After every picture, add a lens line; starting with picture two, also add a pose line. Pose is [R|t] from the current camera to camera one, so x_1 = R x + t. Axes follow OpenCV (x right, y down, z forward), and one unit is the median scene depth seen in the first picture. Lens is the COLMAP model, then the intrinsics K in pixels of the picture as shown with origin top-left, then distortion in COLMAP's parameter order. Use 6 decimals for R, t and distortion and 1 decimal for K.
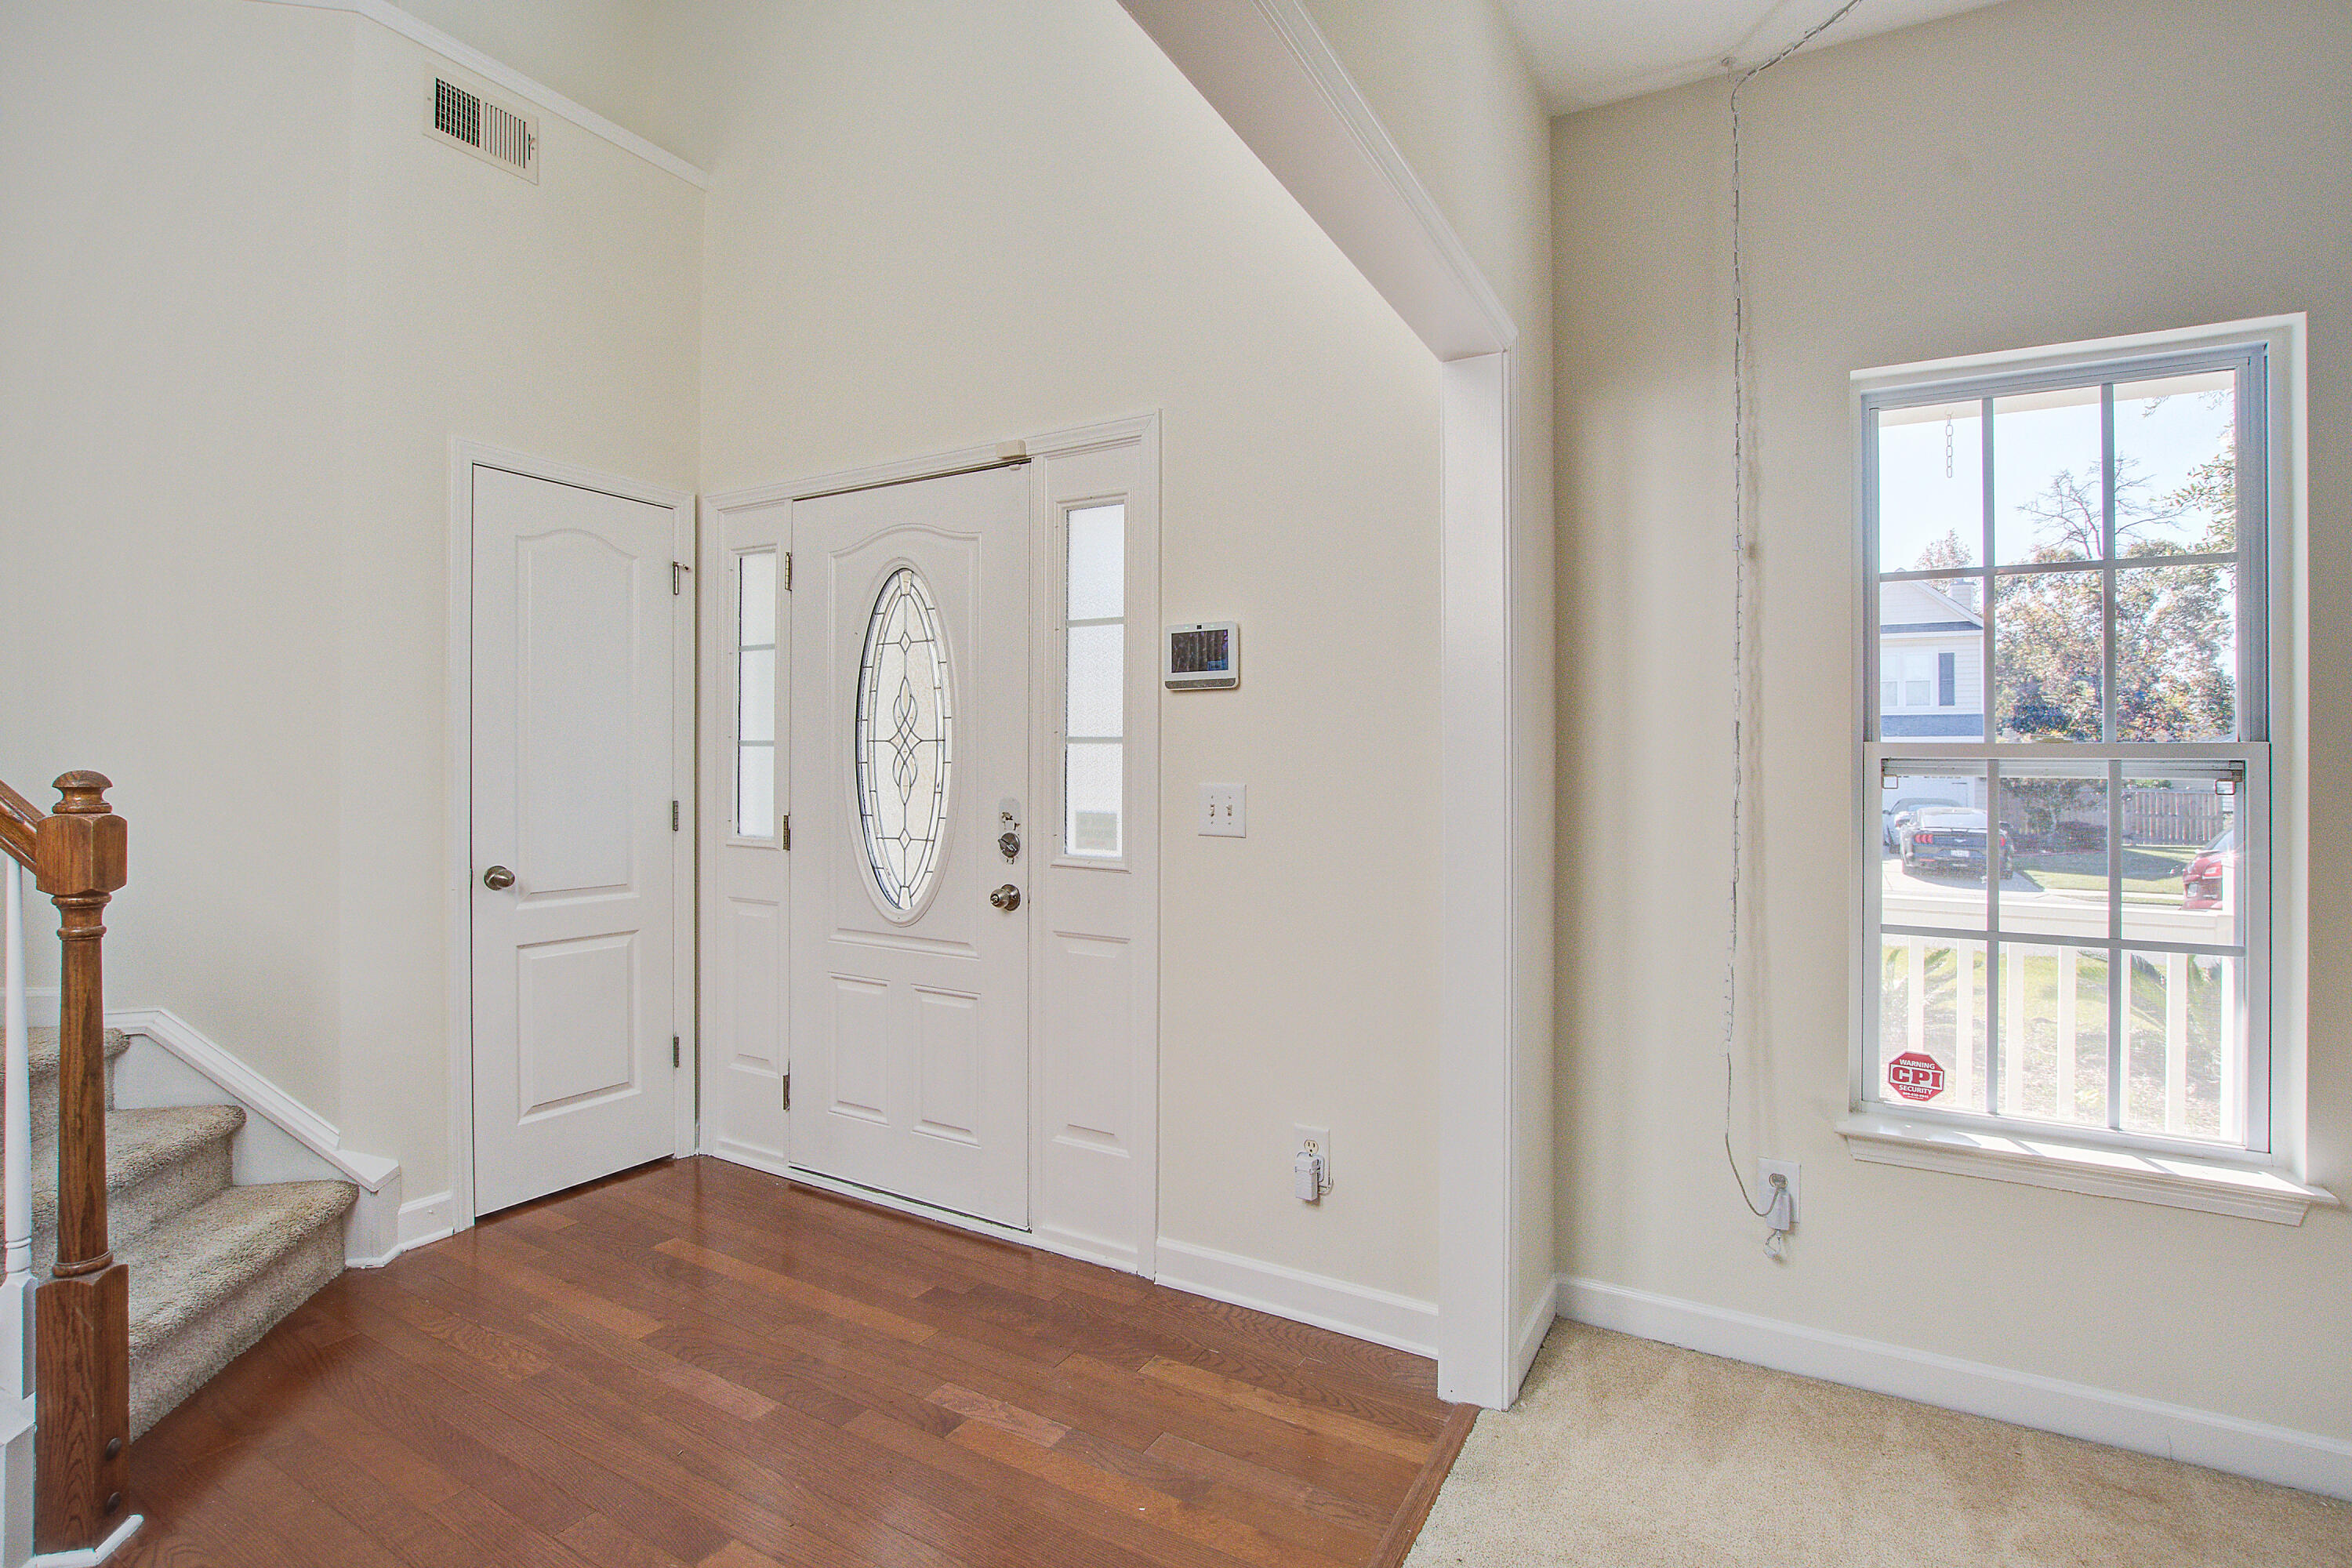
lens RADIAL K [[1124.2, 0, 1167.4], [0, 1124.2, 761.0], [0, 0, 1]] dist [-0.019340, 0.000380]
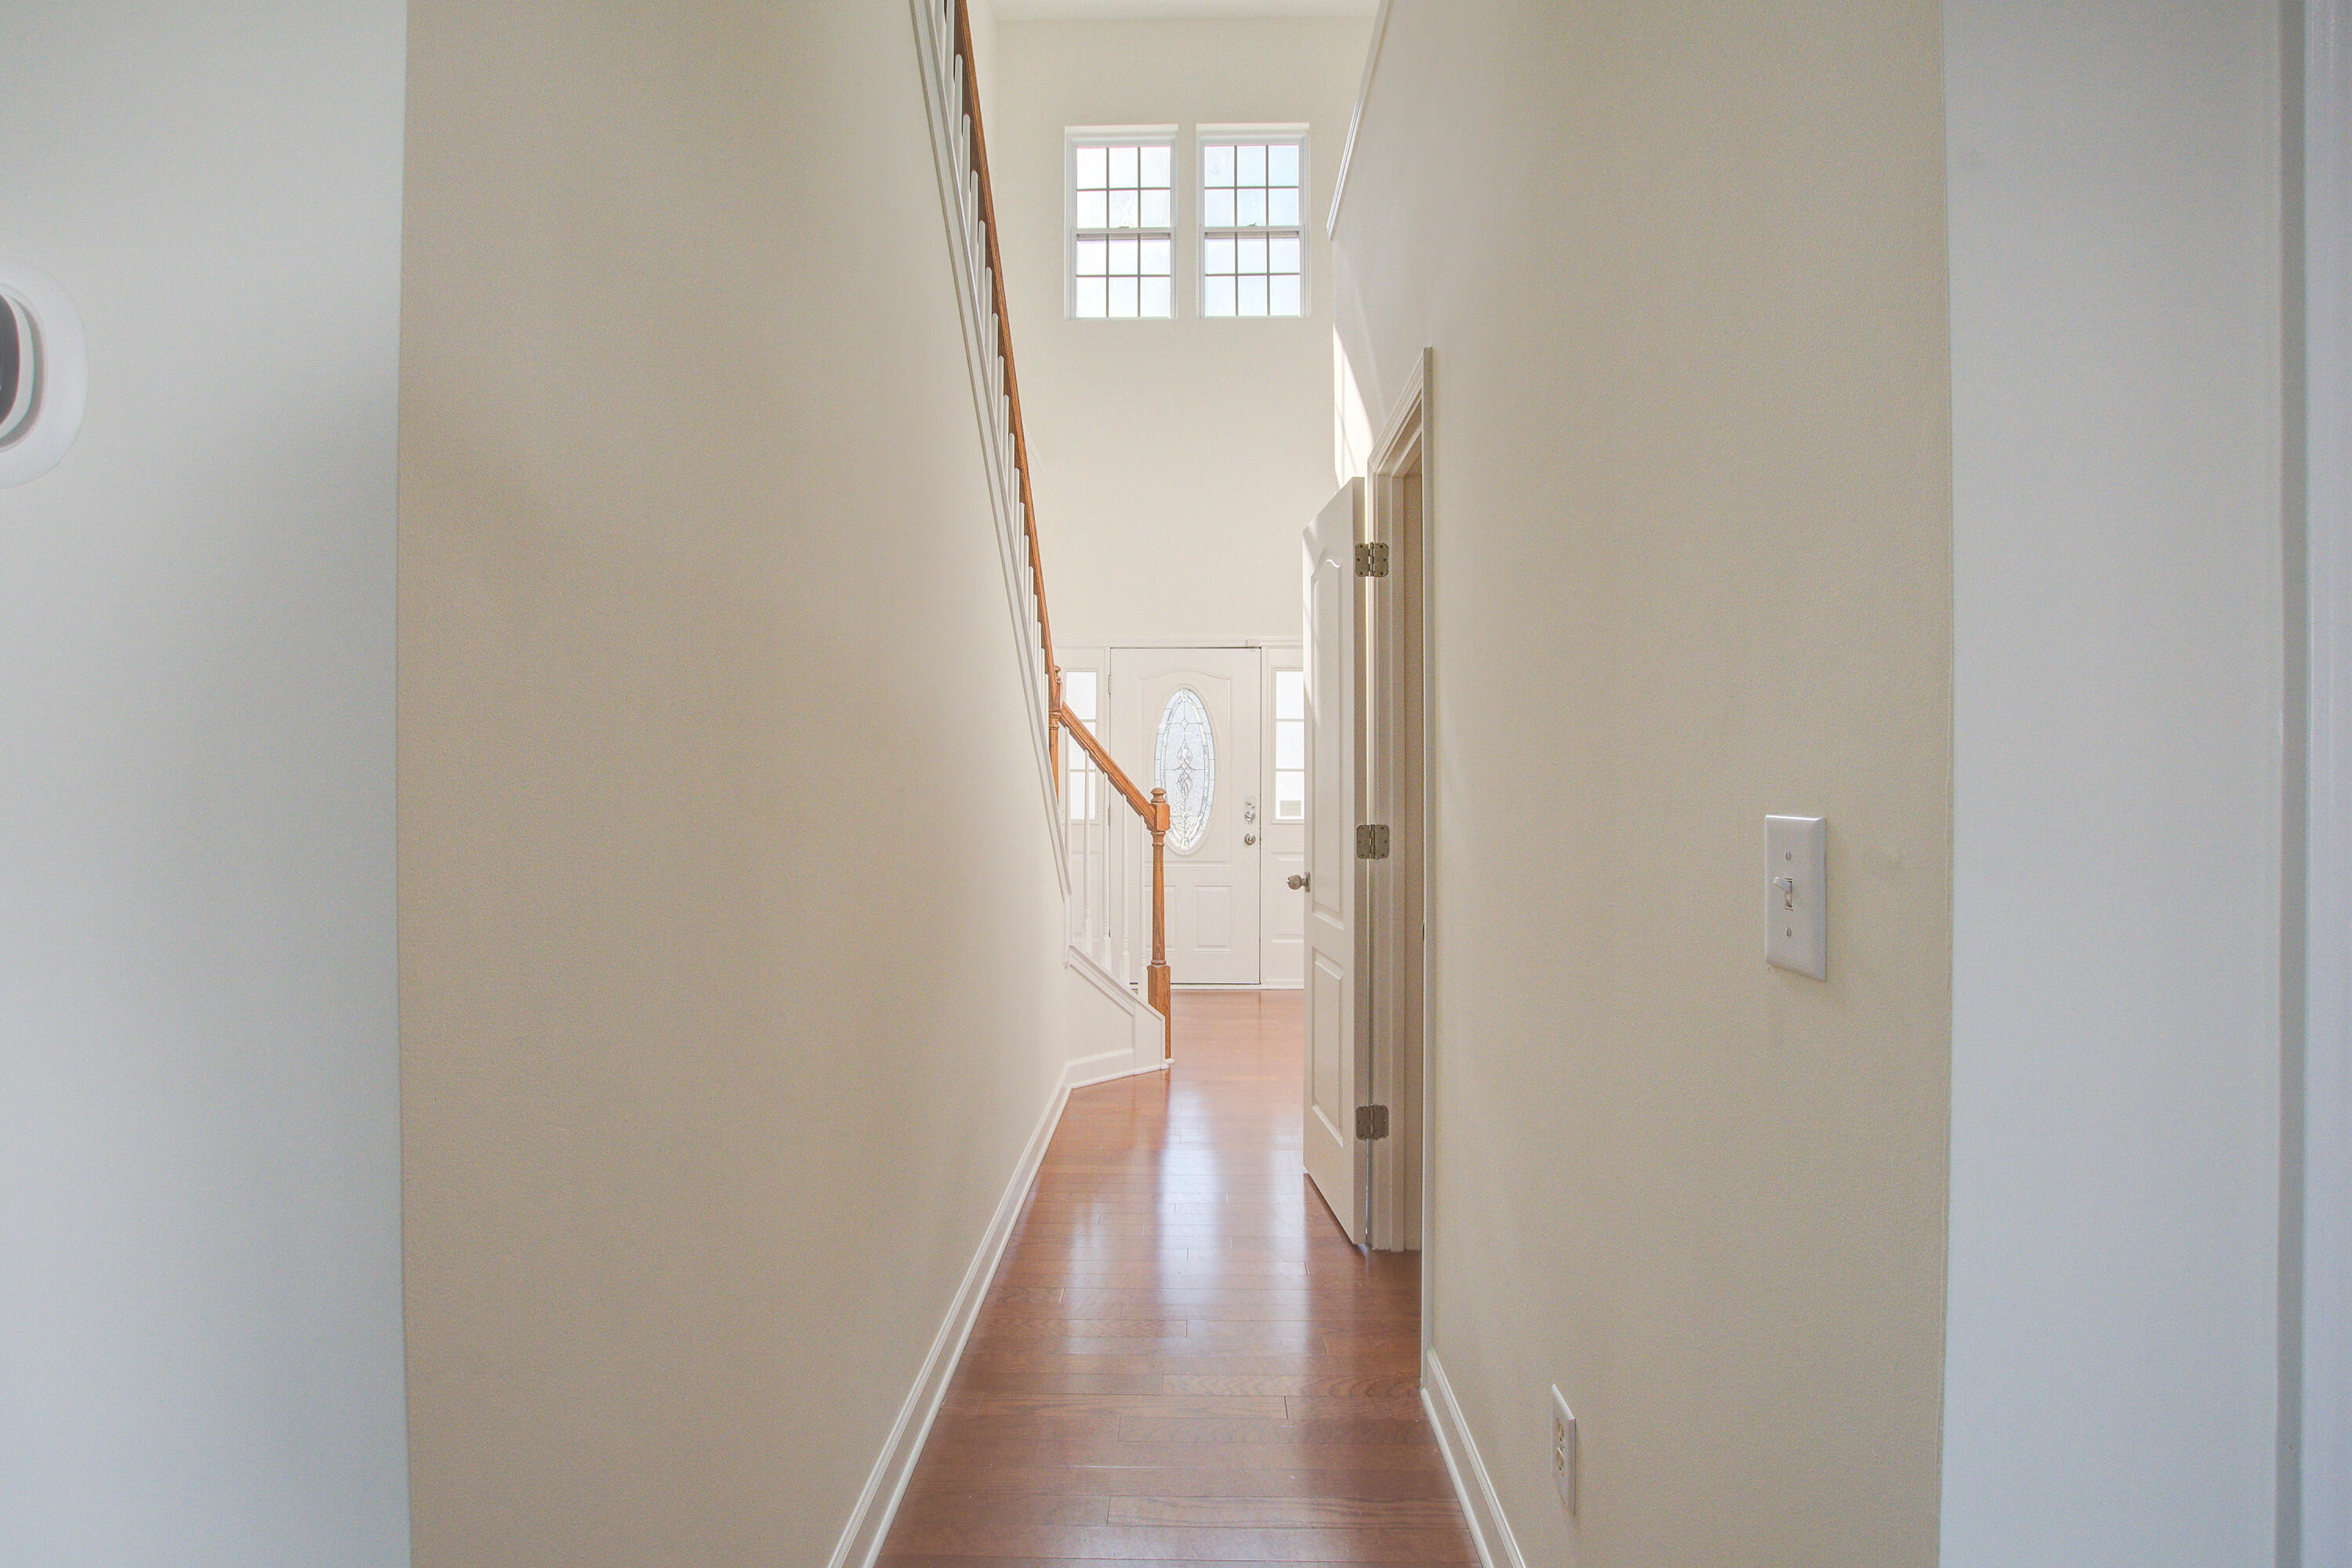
lens RADIAL K [[1046.8, 0, 1177.6], [0, 1046.8, 778.2], [0, 0, 1]] dist [-0.021278, -0.000581]
pose [[0.866186, -0.006190, 0.499683, -1.354610], [0.001036, 0.999943, 0.010591, -0.025149], [-0.499721, -0.008656, 0.866143, -0.778810]]
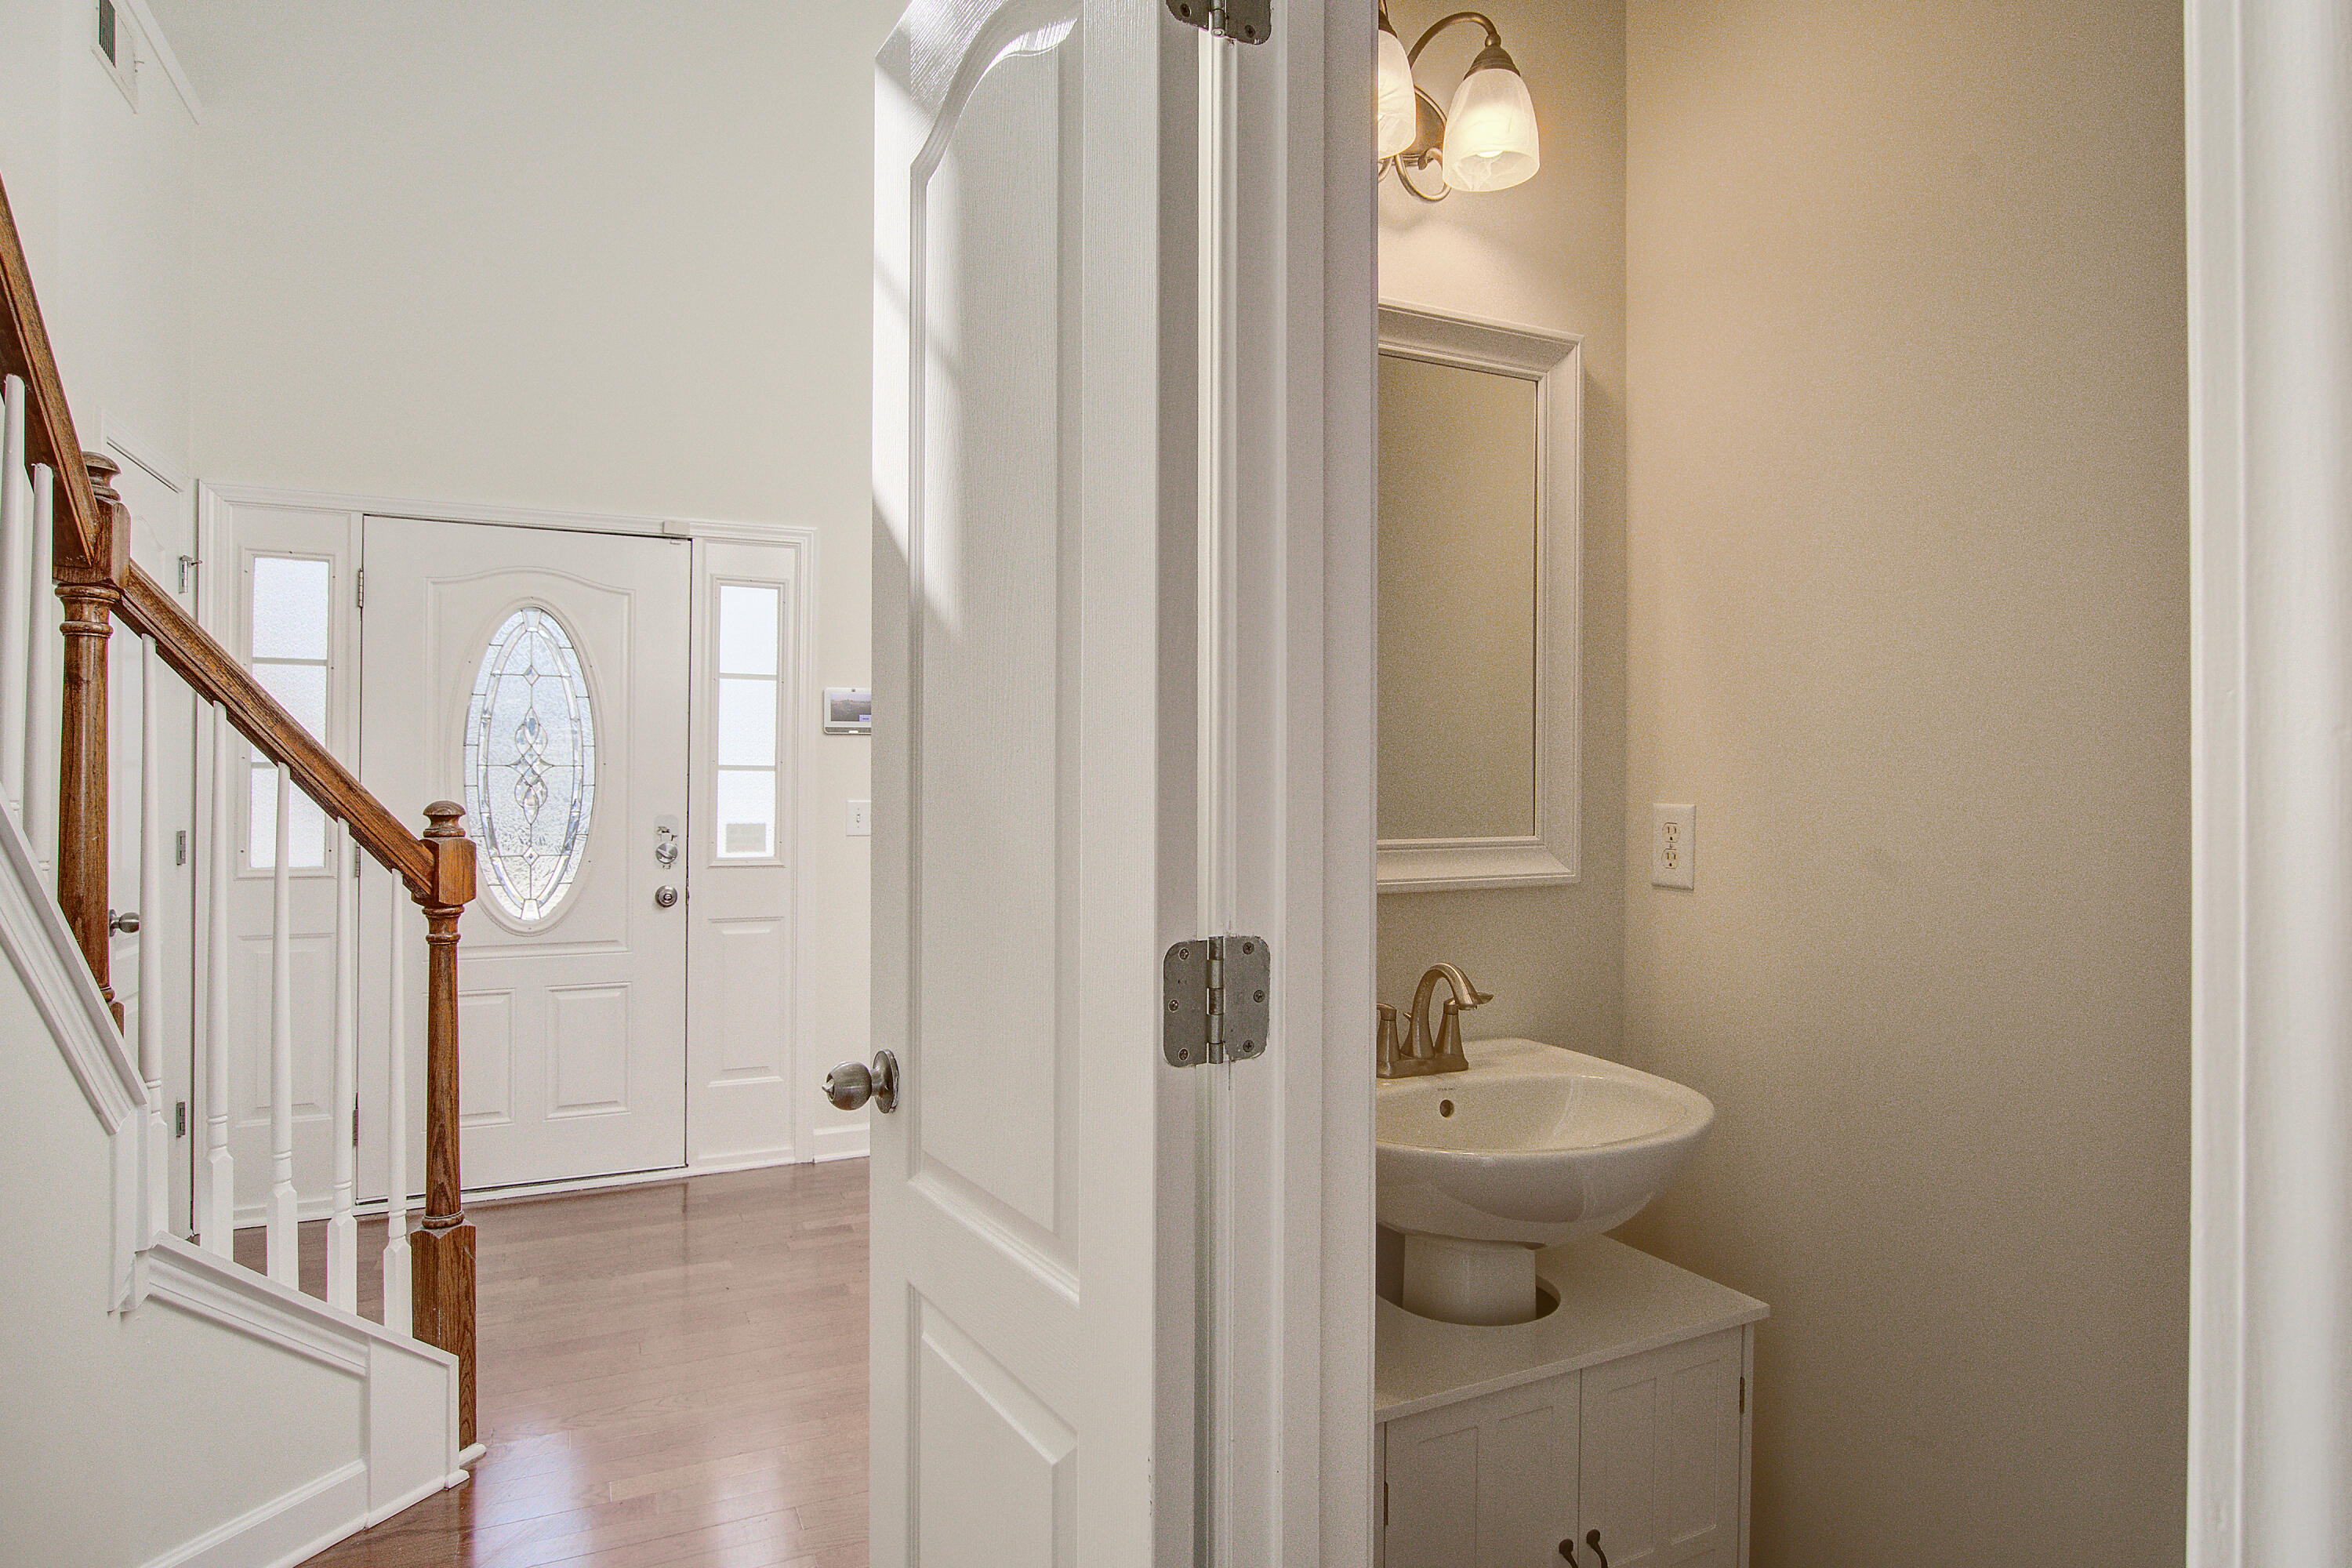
lens RADIAL K [[1276.7, 0, 1193.2], [0, 1276.7, 772.9], [0, 0, 1]] dist [-0.018584, 0.001050]
pose [[0.543526, 0.003733, 0.839384, -1.005482], [-0.004947, 0.999987, -0.001244, -0.013491], [-0.839378, -0.003476, 0.543537, -0.227383]]
